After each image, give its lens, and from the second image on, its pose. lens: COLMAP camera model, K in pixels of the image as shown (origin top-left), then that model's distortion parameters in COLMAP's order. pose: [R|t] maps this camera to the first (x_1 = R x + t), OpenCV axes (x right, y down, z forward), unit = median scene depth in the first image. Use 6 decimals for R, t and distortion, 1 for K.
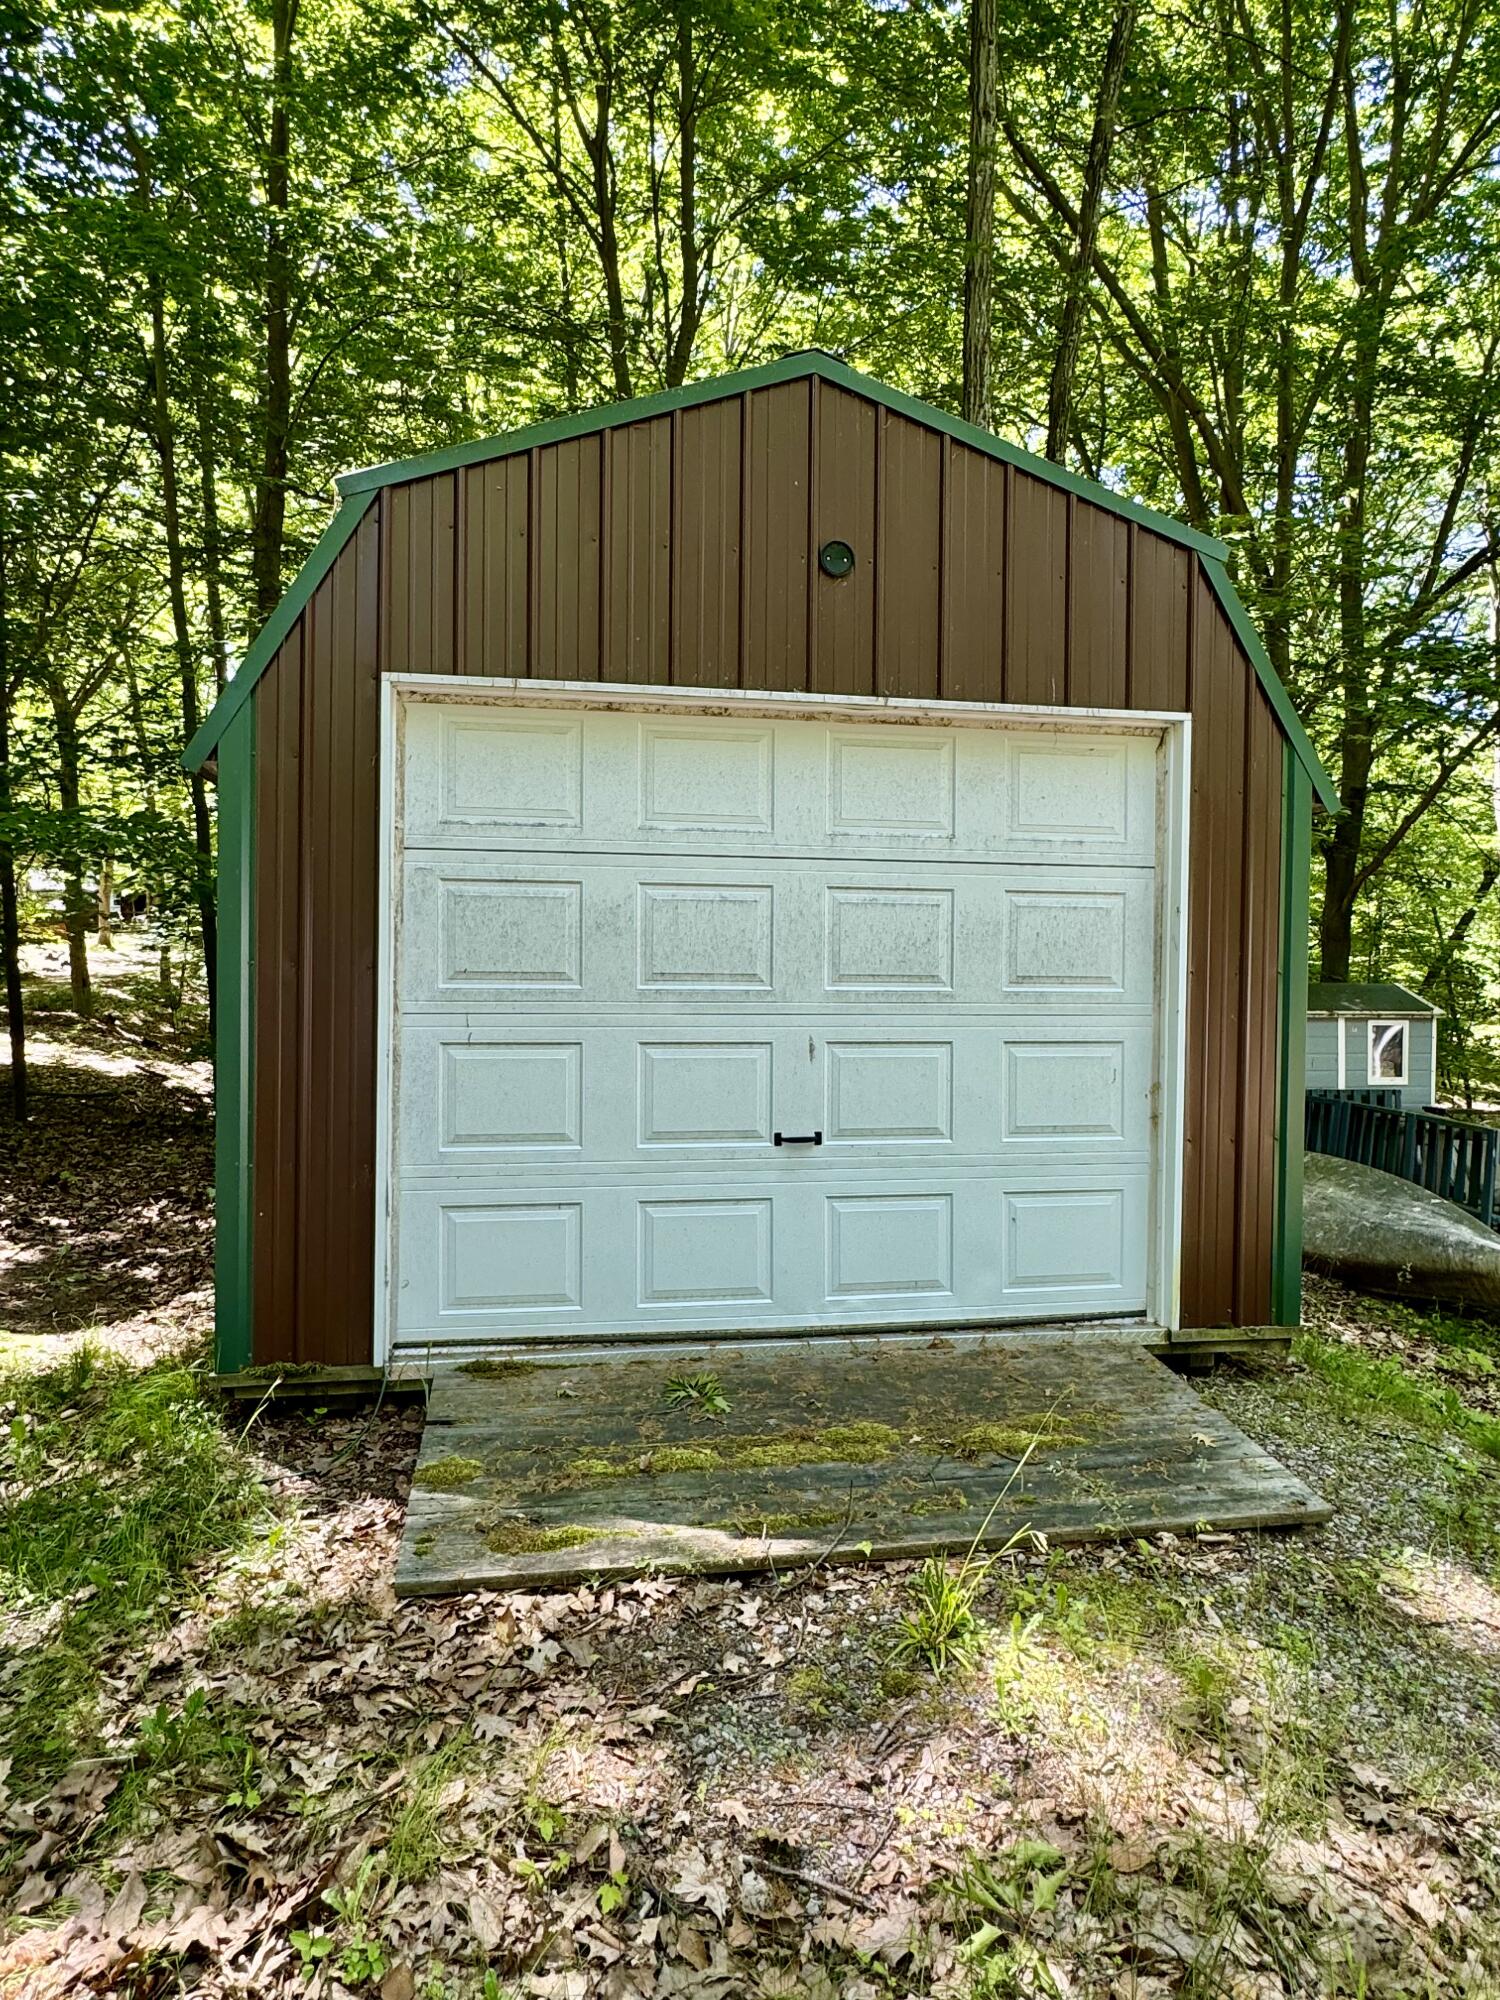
lens RADIAL K [[1268.4, 0, 750.0], [0, 1268.4, 1000.0], [0, 0, 1]] dist [0.001939, -0.000022]
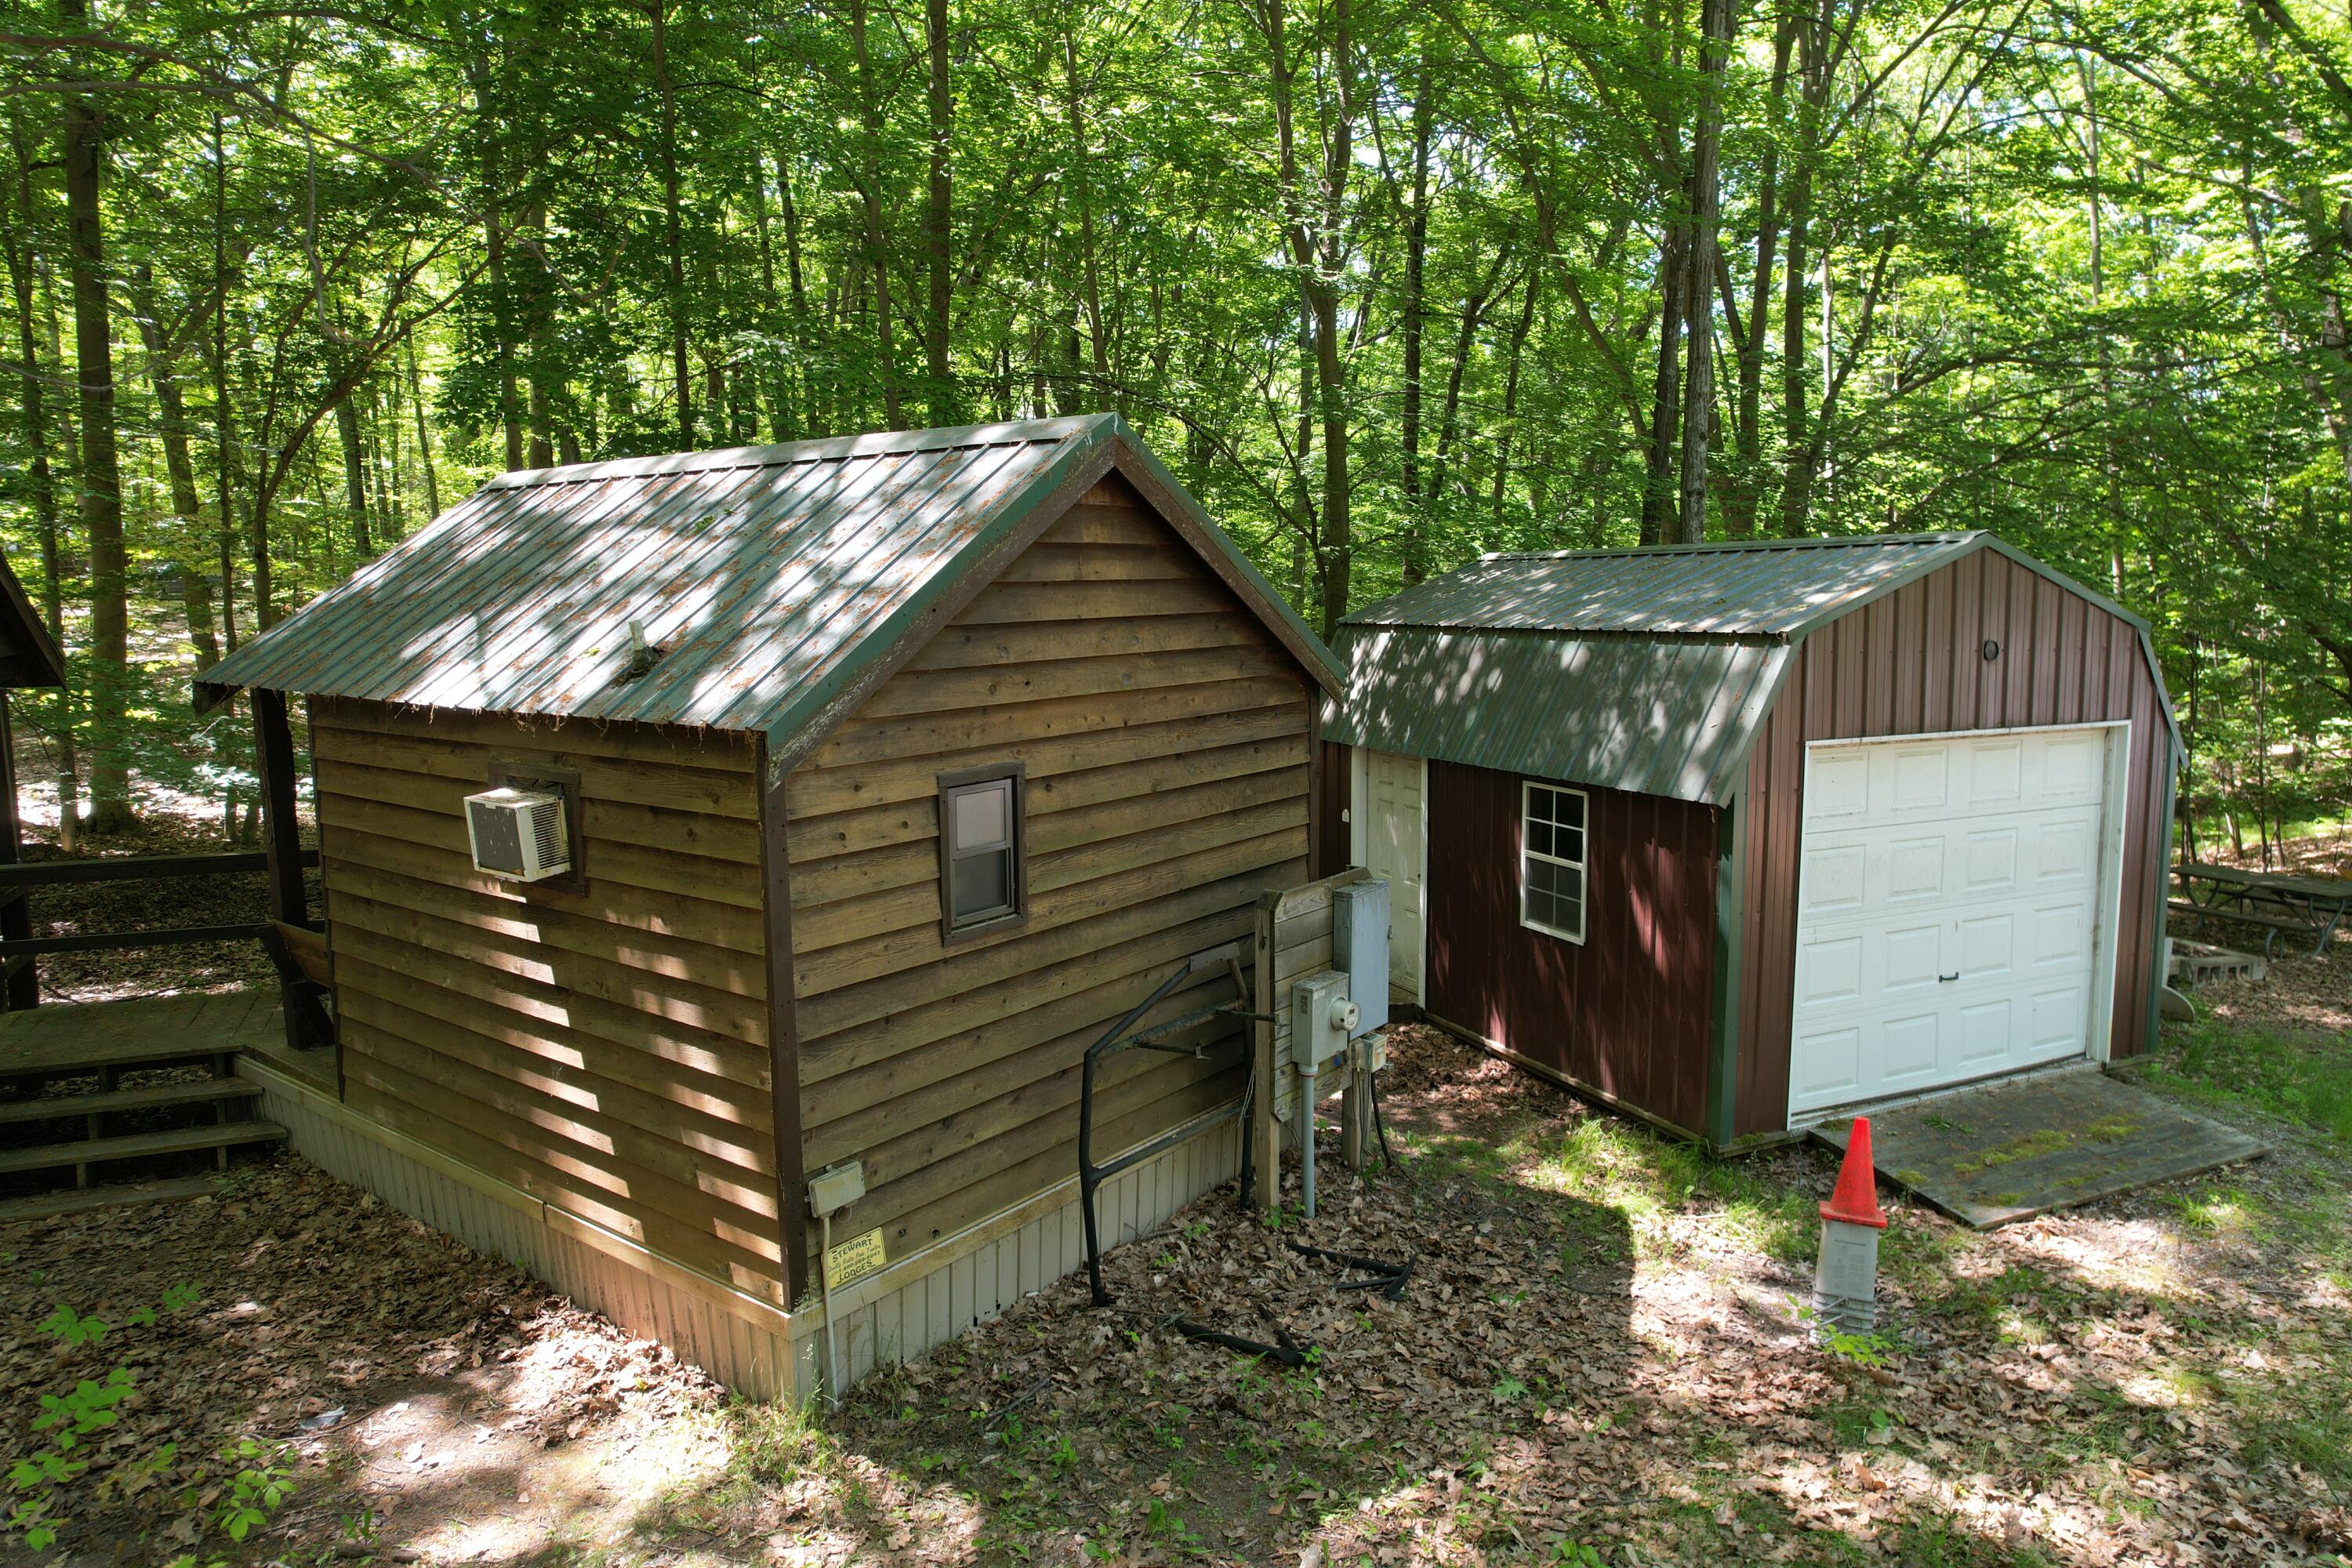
lens RADIAL K [[1510.7, 0, 1176.0], [0, 1510.7, 784.0], [0, 0, 1]] dist [-0.071811, 0.039874]
pose [[0.974677, -0.050082, 0.217937, -1.434891], [0.027903, 0.994219, 0.103682, -0.397401], [-0.221869, -0.094976, 0.970440, -0.722893]]
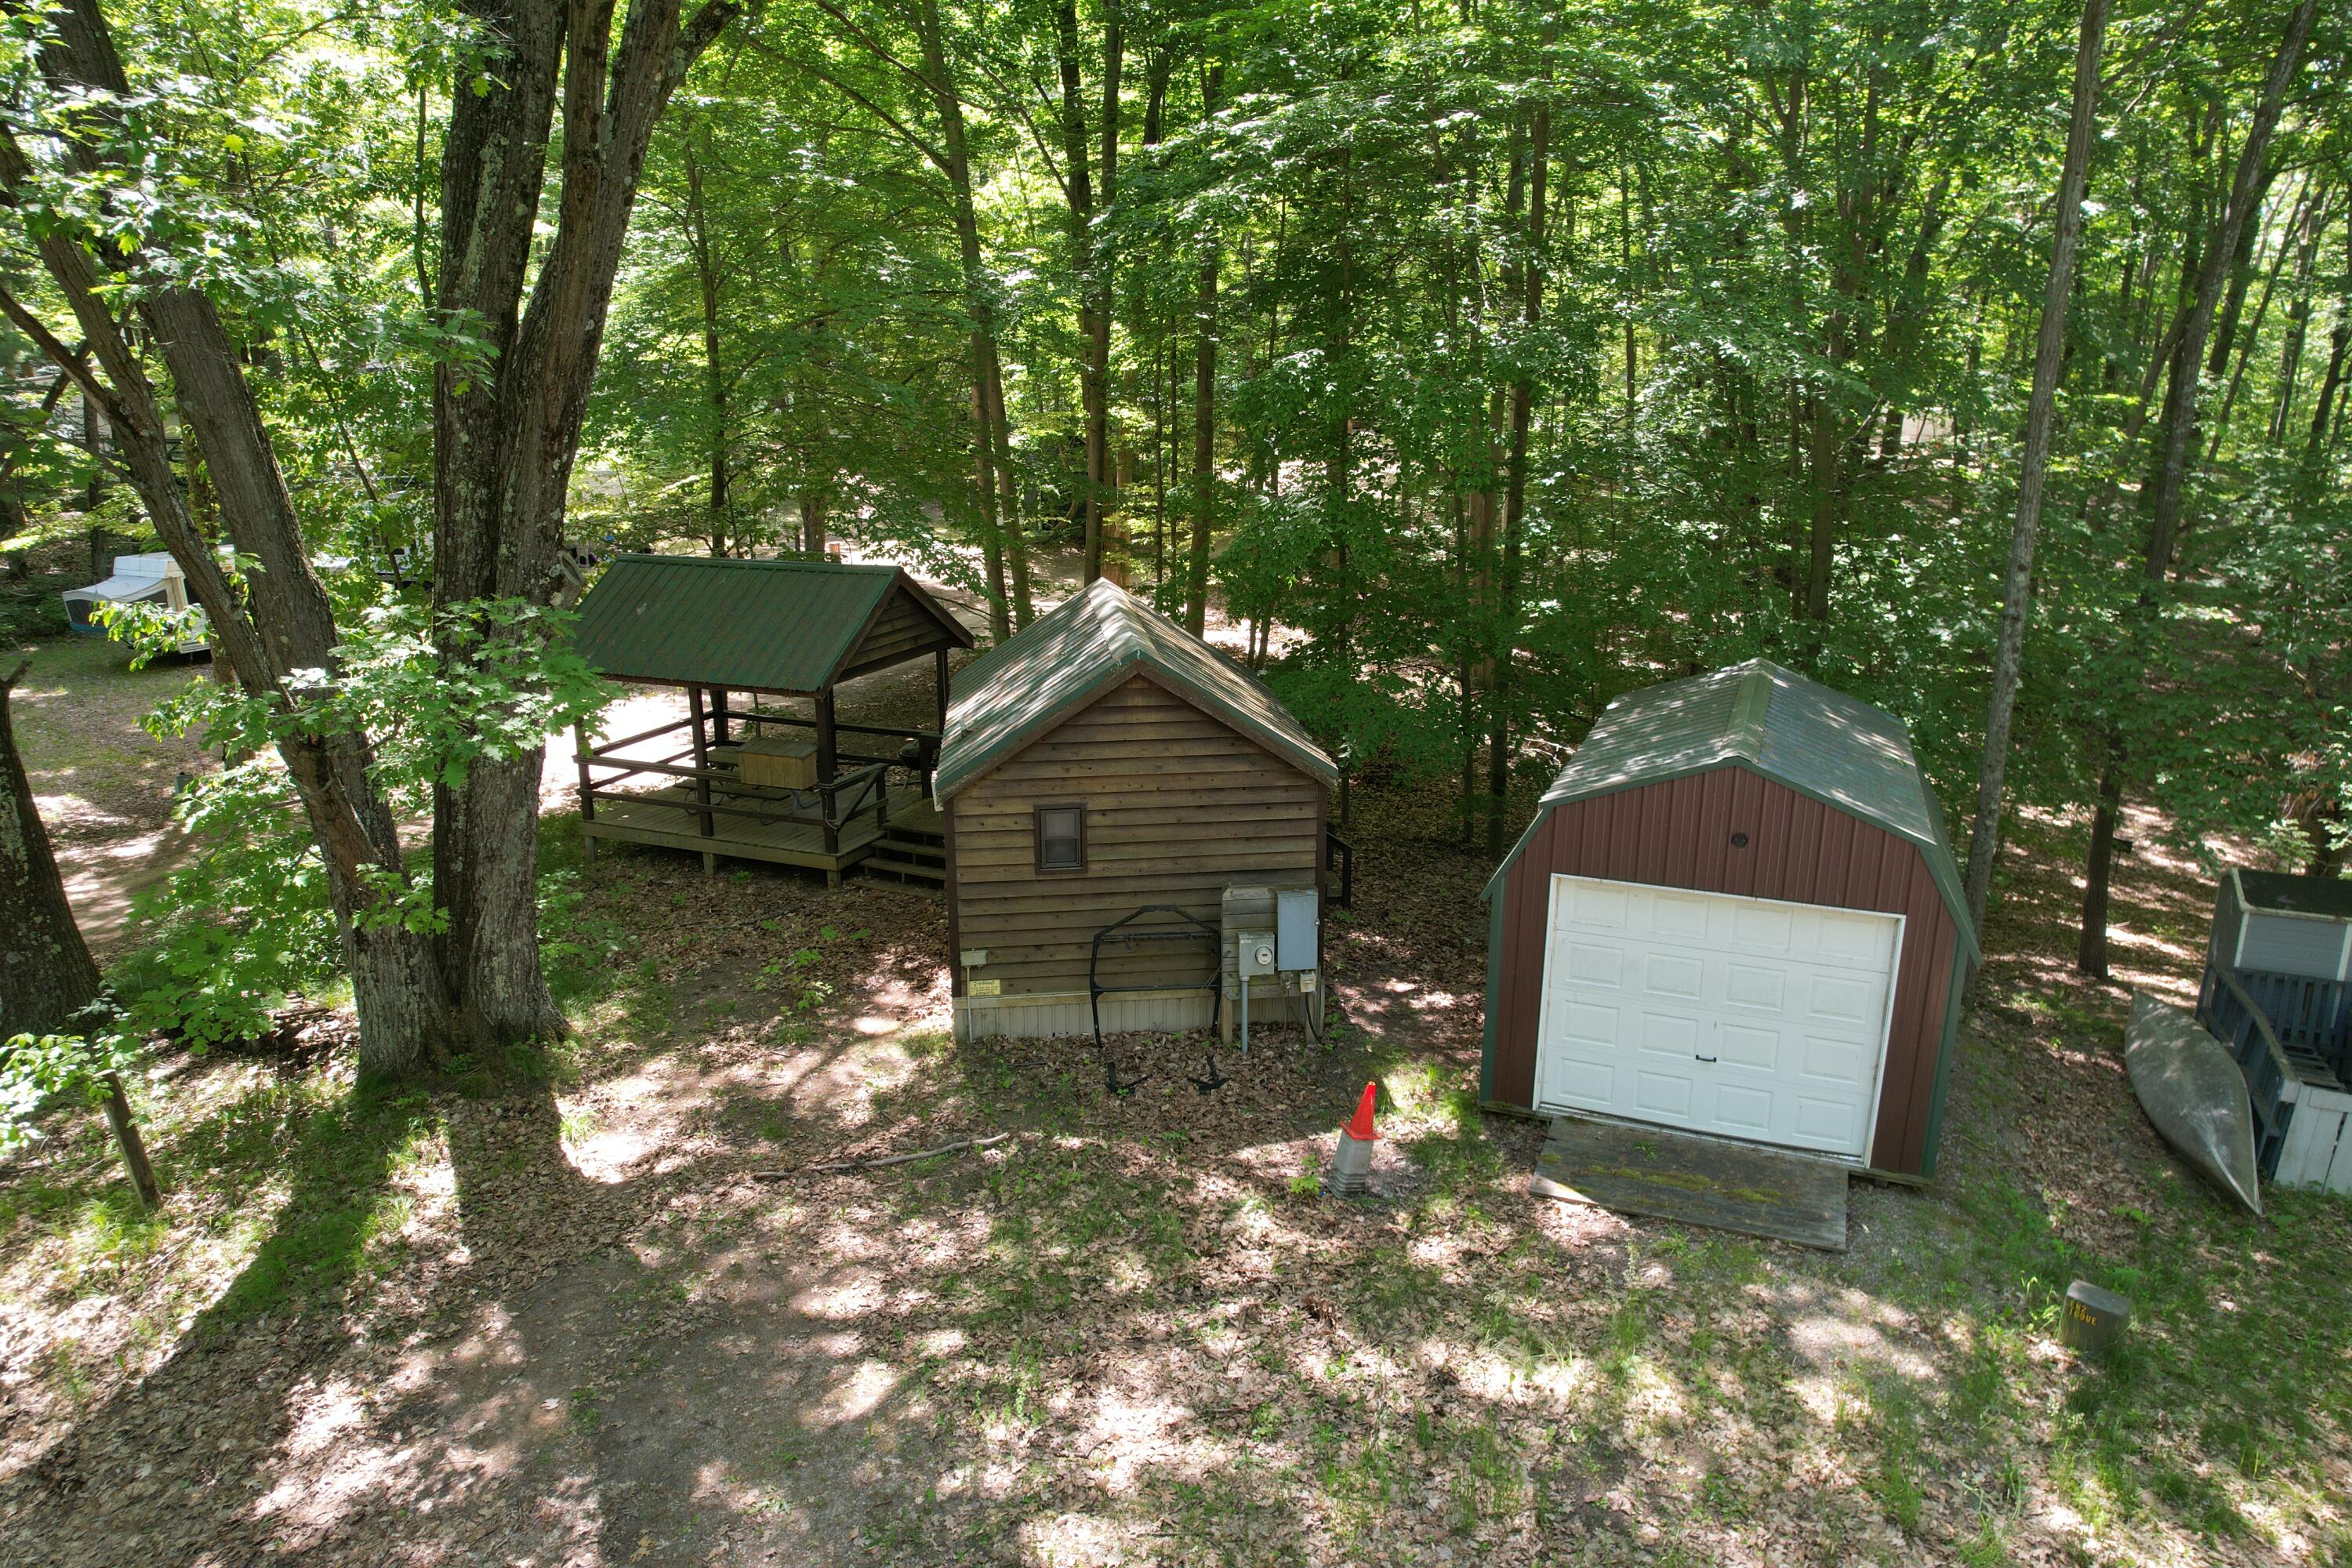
lens RADIAL K [[1510.7, 0, 1176.0], [0, 1510.7, 784.0], [0, 0, 1]] dist [-0.071811, 0.039874]
pose [[0.826848, 0.129715, -0.547263, 0.700396], [-0.001072, 0.973402, 0.229100, -1.063877], [0.562424, -0.188844, 0.804995, -1.792120]]
